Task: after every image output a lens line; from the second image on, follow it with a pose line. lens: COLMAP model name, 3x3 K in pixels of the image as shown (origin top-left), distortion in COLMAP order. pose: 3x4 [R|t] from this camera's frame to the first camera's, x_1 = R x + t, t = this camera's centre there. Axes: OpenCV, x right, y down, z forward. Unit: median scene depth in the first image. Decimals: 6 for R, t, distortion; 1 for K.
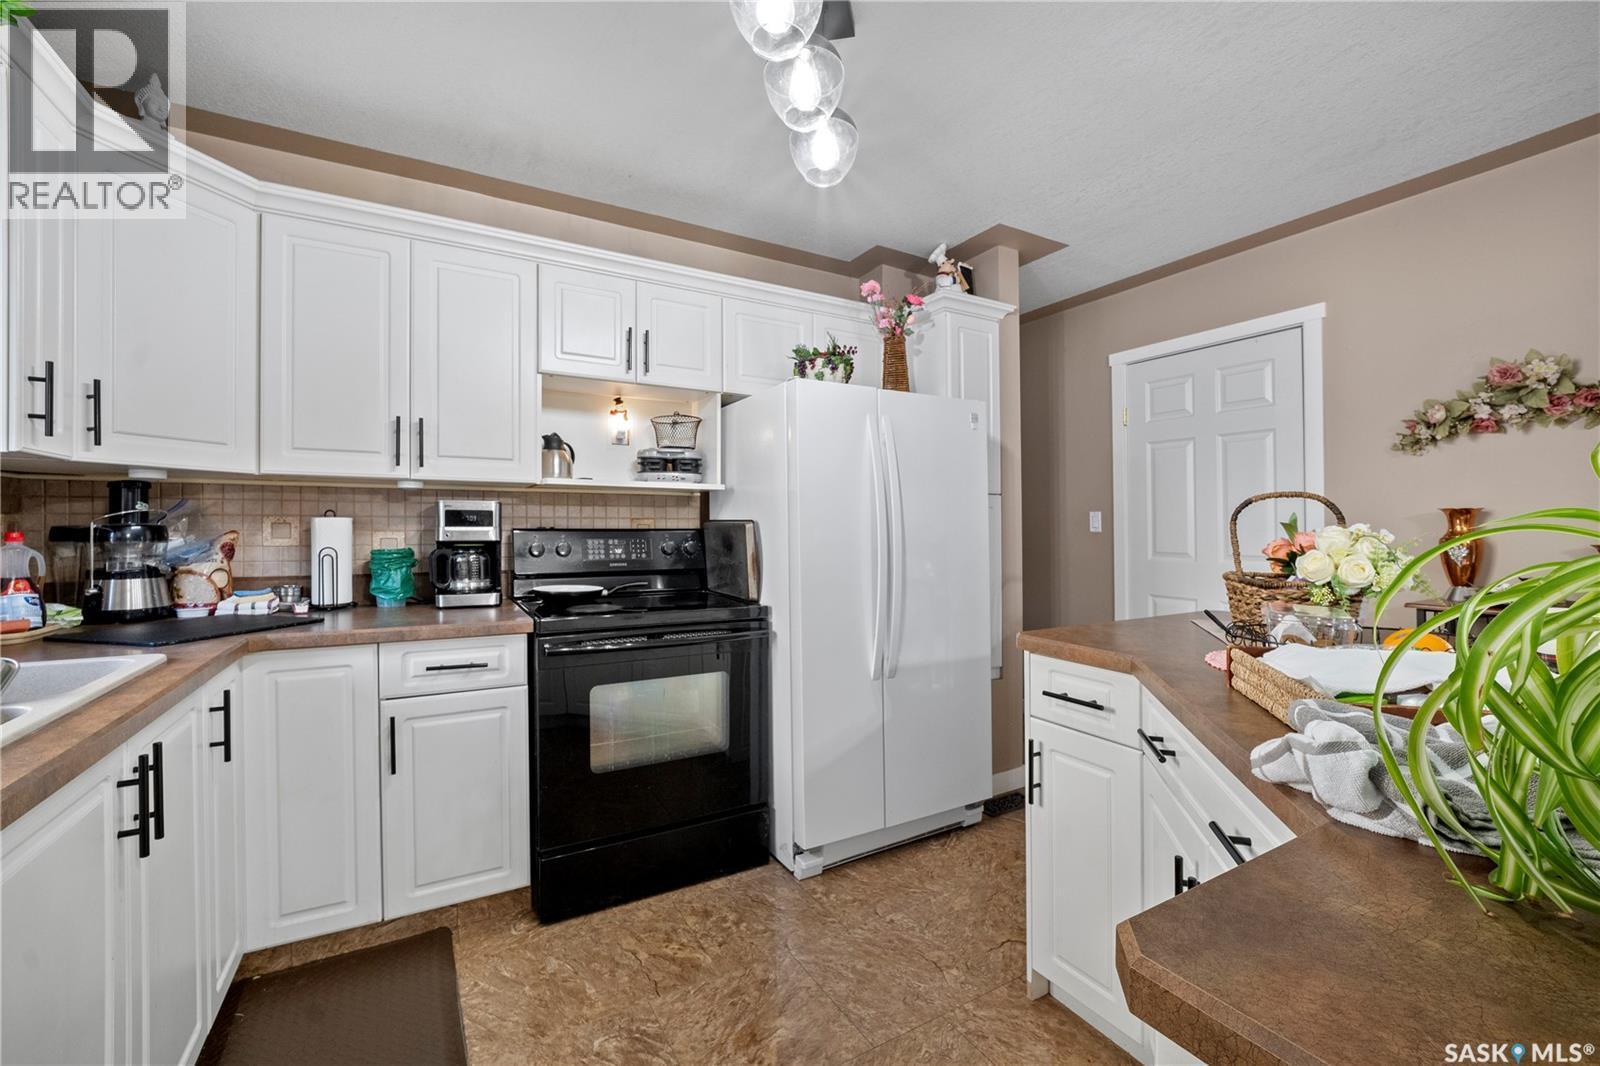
lens RADIAL K [[651.4, 0, 793.5], [0, 651.4, 528.0], [0, 0, 1]] dist [-0.022096, 0.001181]
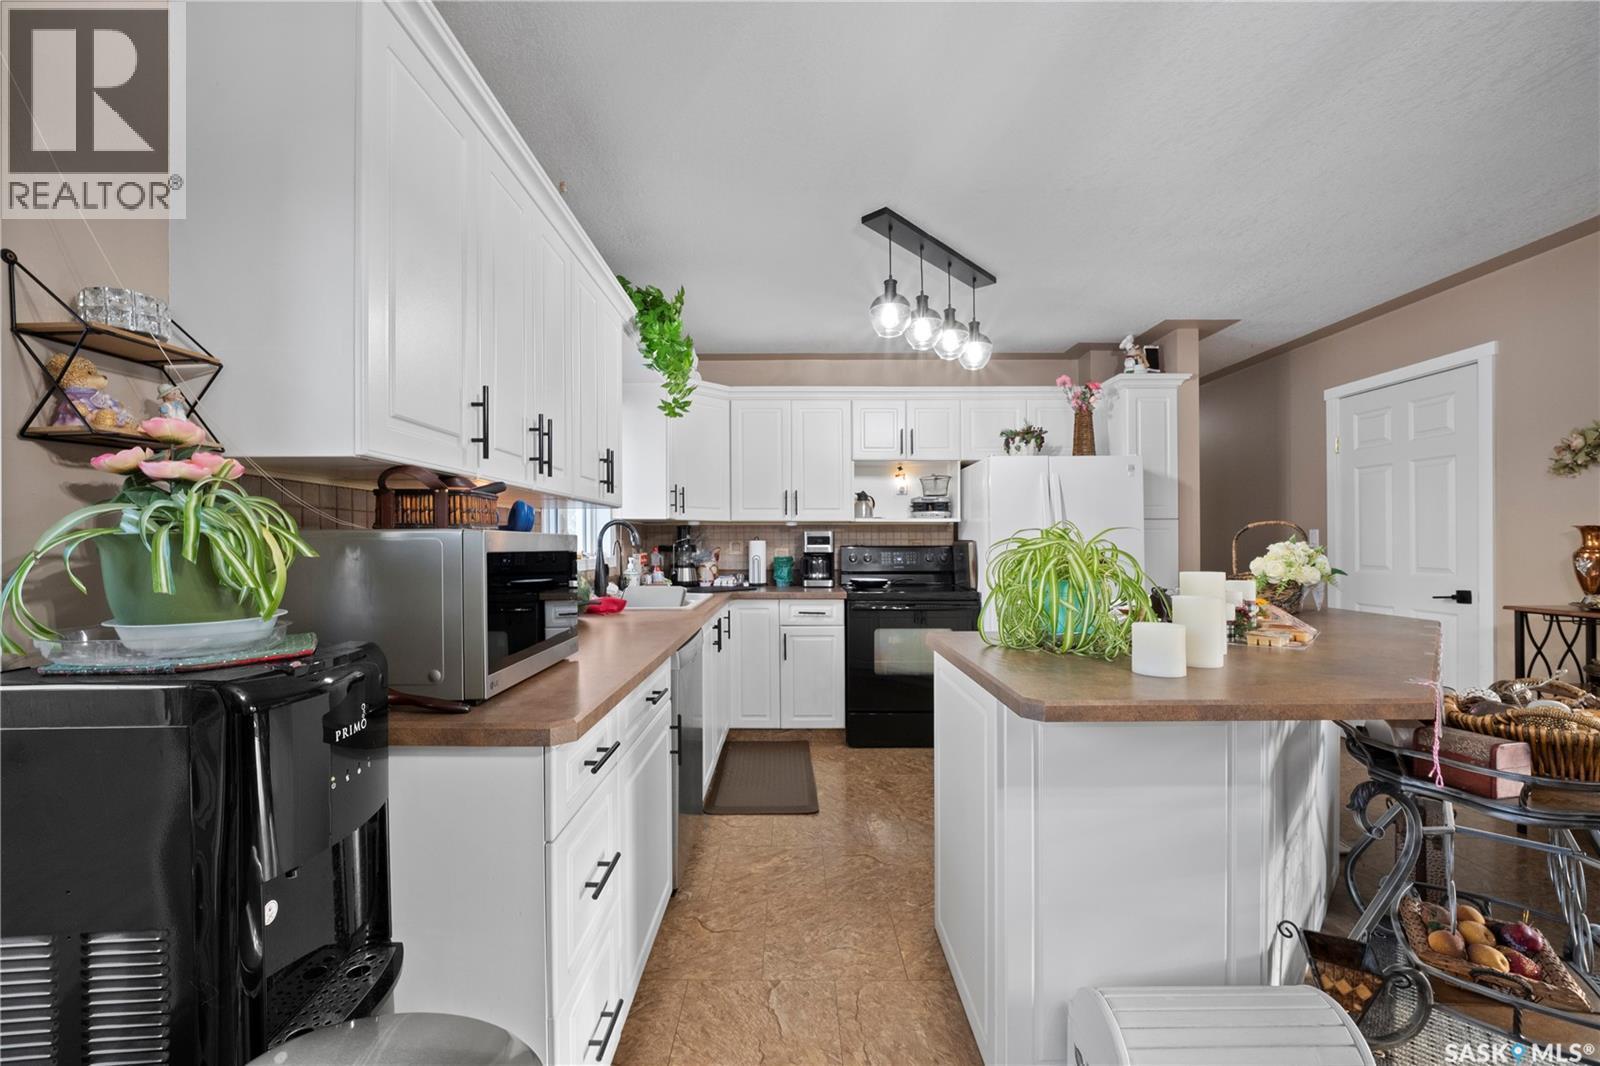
lens RADIAL K [[651.4, 0, 800.6], [0, 651.4, 539.4], [0, 0, 1]] dist [-0.022096, 0.001181]
pose [[0.872075, -0.007595, -0.489314, 0.368929], [0.003537, 0.999951, -0.009216, -0.001071], [0.489360, 0.006306, 0.872059, -0.657493]]
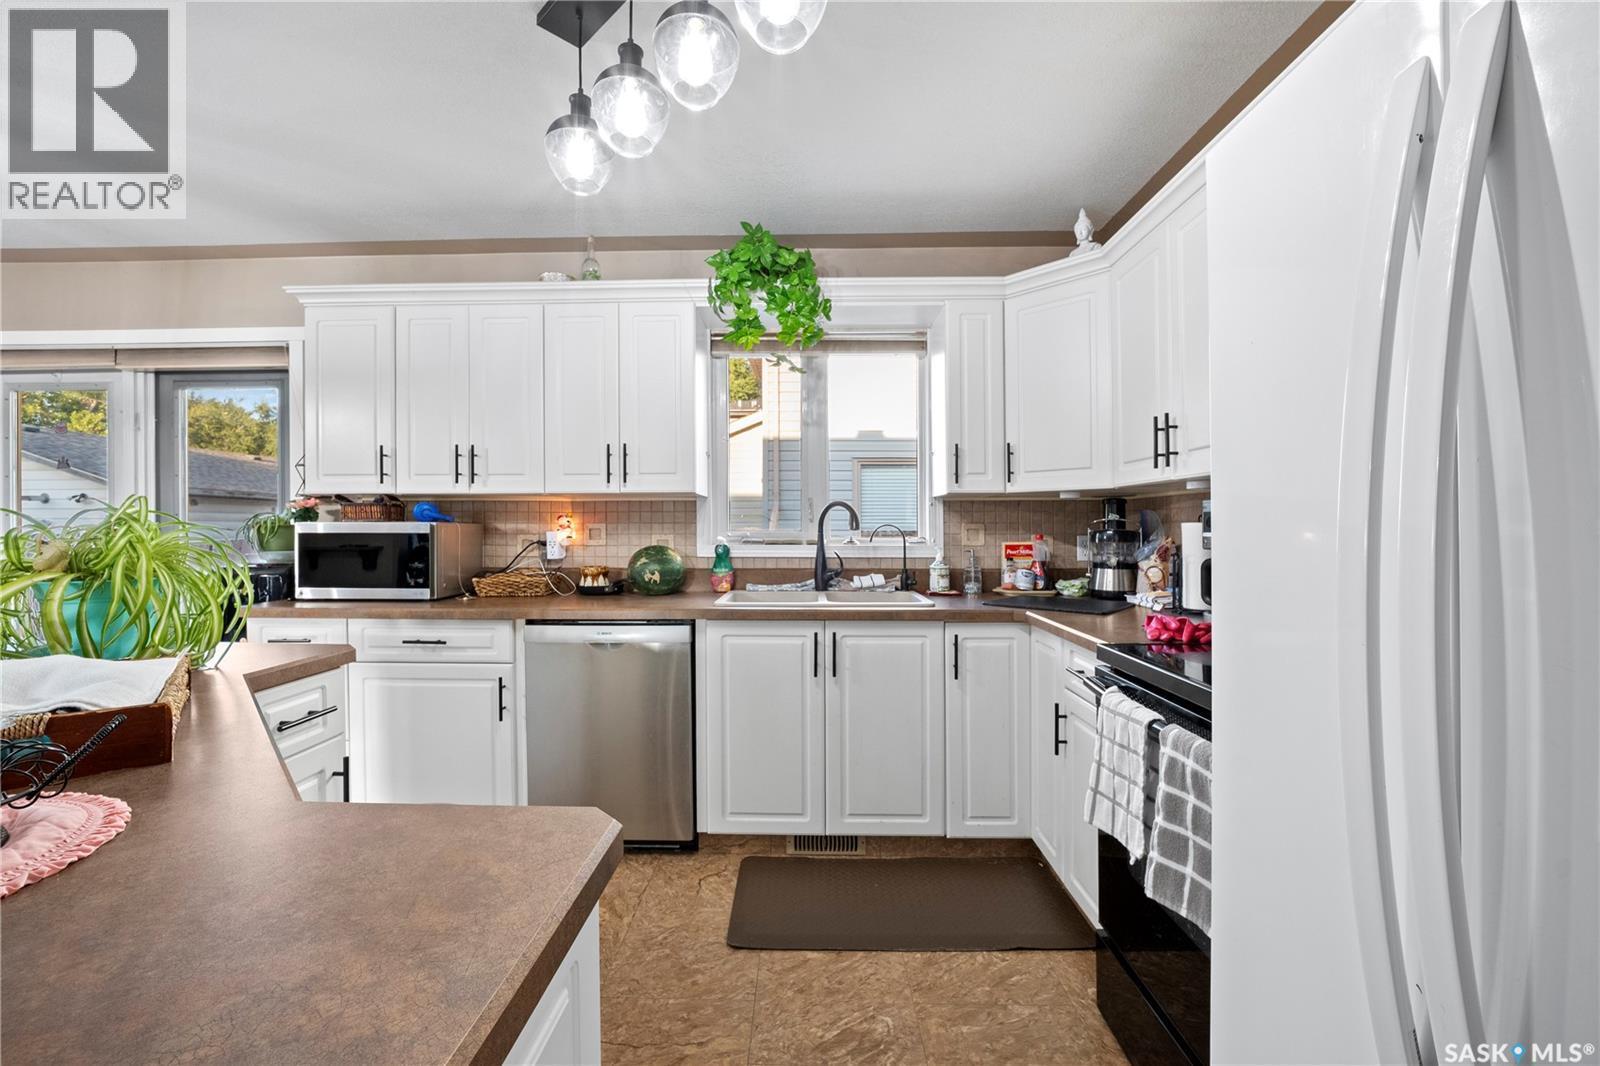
lens RADIAL K [[651.4, 0, 790.5], [0, 651.4, 533.3], [0, 0, 1]] dist [-0.022096, 0.001181]
pose [[-0.504542, -0.008828, -0.863342, 0.424649], [-0.015829, 0.999874, -0.000974, 0.011202], [0.863242, 0.013174, -0.504618, 0.860480]]
